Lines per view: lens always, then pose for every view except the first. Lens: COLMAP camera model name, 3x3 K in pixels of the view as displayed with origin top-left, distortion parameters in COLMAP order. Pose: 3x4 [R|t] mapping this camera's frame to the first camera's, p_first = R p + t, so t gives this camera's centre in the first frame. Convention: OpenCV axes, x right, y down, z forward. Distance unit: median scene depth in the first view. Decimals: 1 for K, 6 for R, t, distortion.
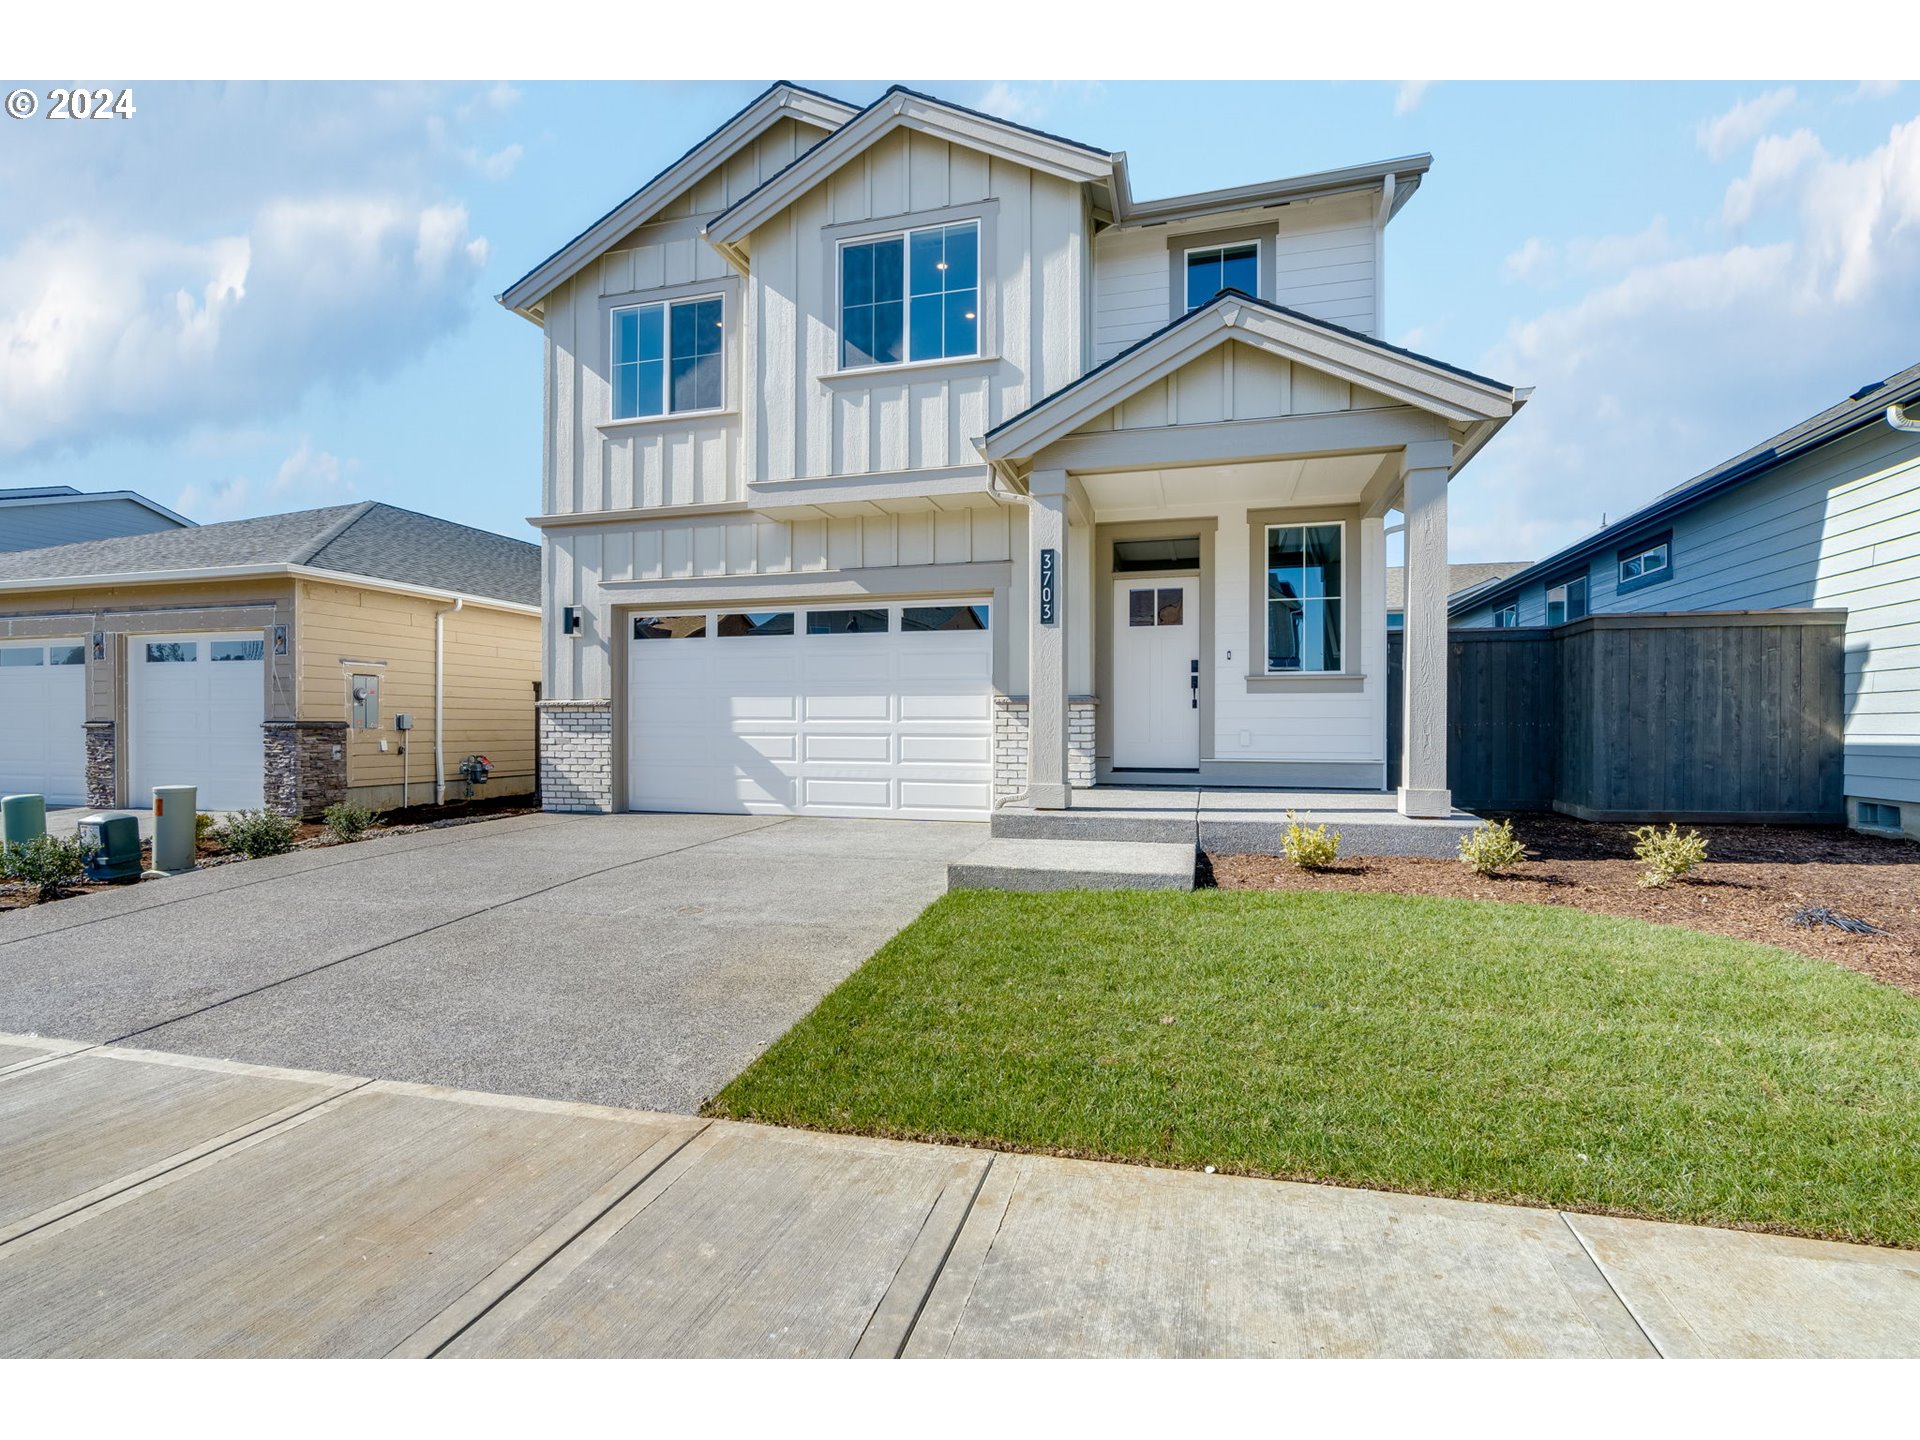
lens RADIAL K [[882.7, 0, 959.5], [0, 882.7, 729.5], [0, 0, 1]] dist [0.001340, -0.000054]
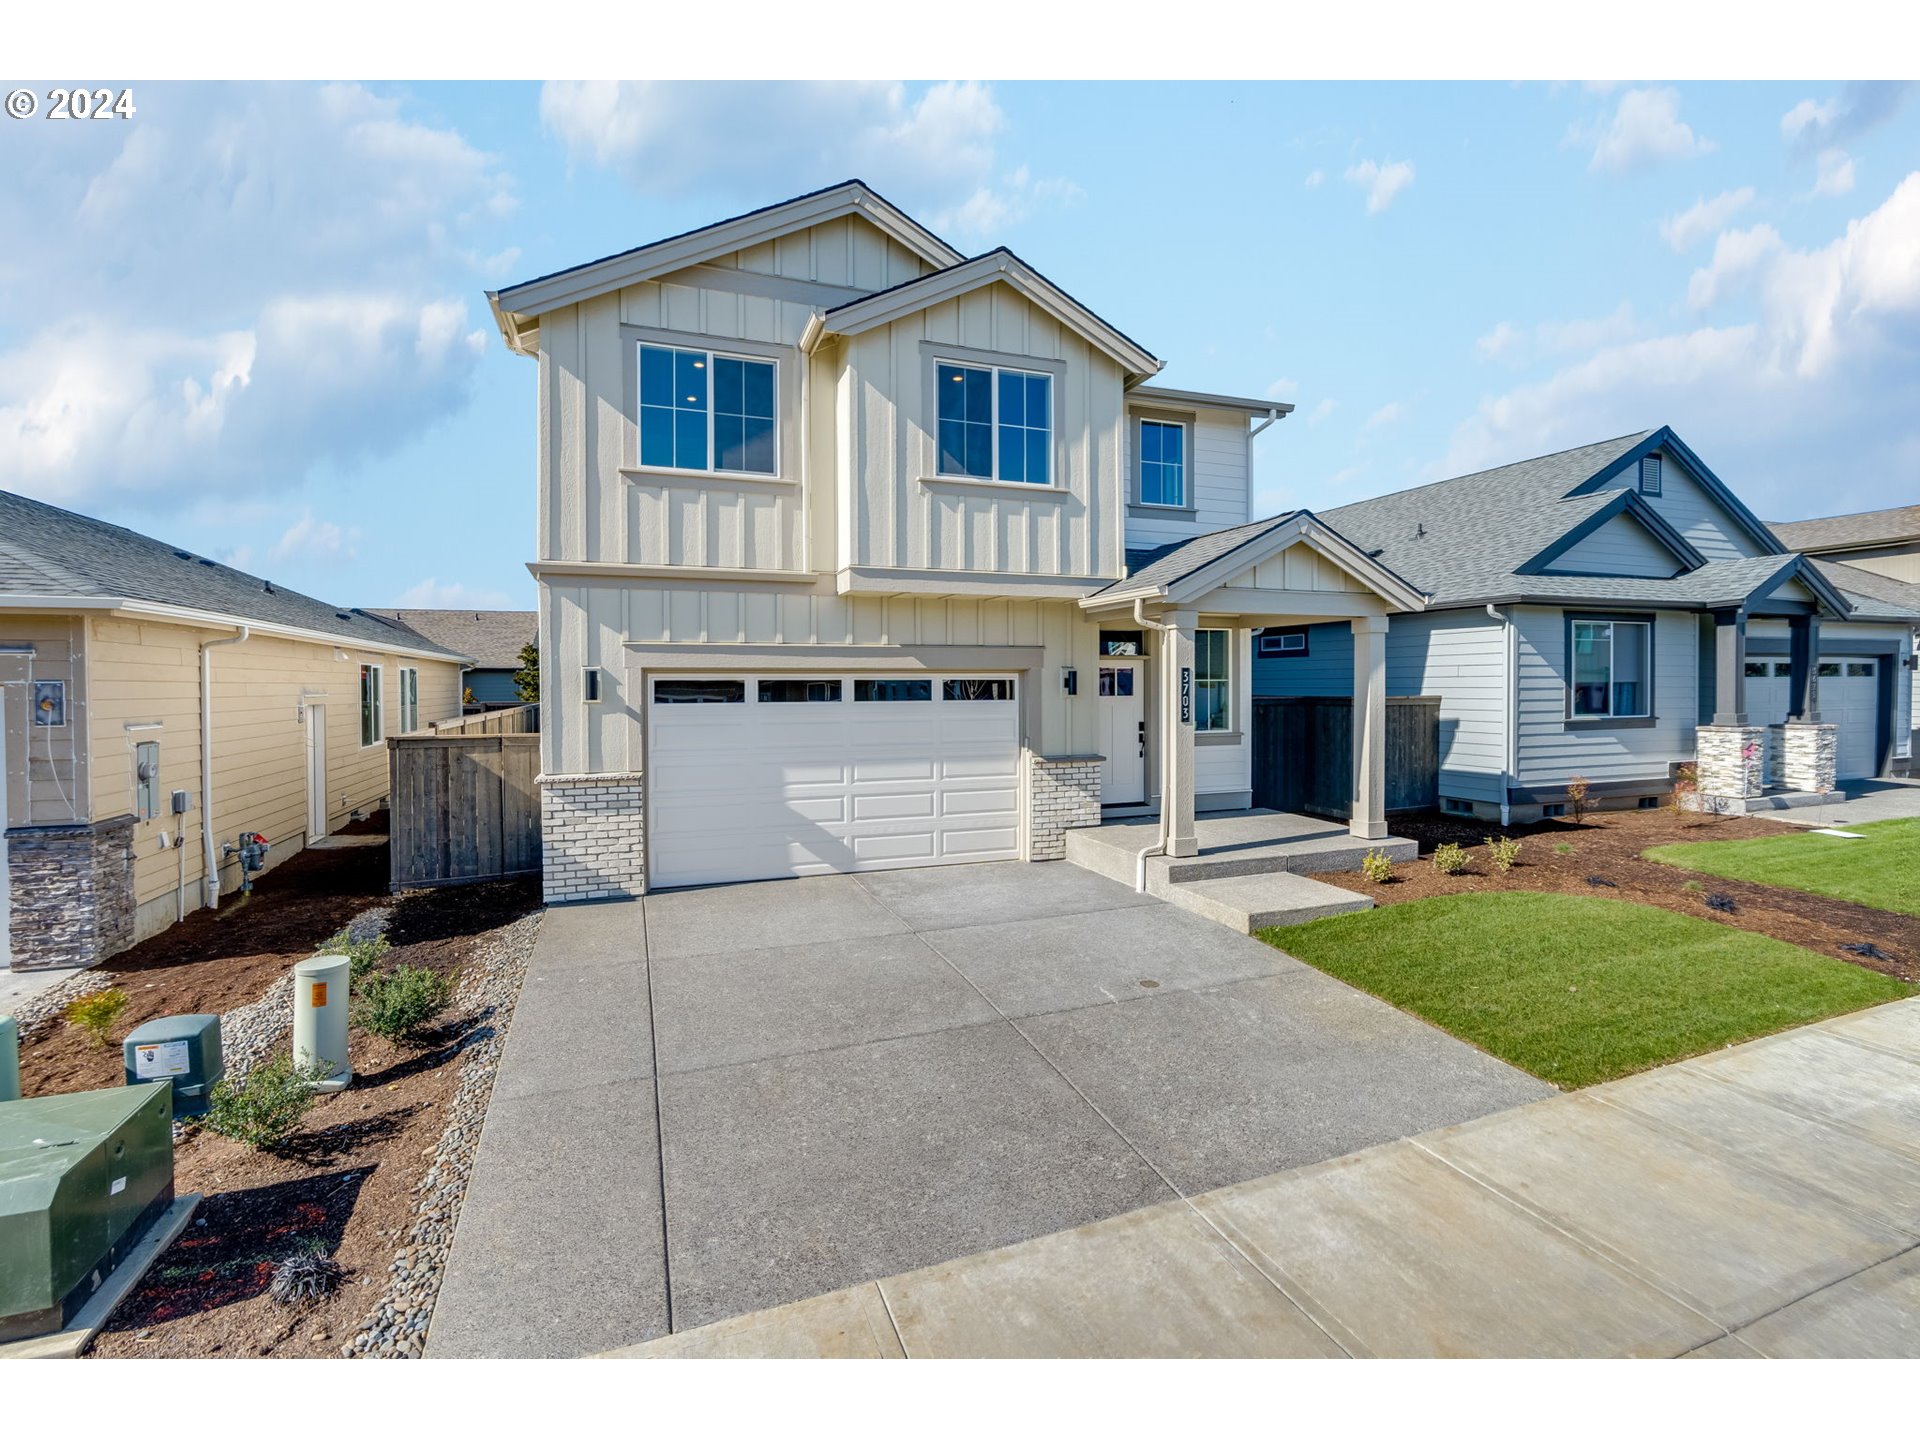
lens RADIAL K [[886.7, 0, 957.5], [0, 886.7, 706.8], [0, 0, 1]] dist [-0.004524, -0.000288]
pose [[0.806408, -0.020832, 0.590993, -0.735056], [0.008144, 0.999676, 0.024125, -0.132264], [-0.591304, -0.014642, 0.806316, 0.071937]]
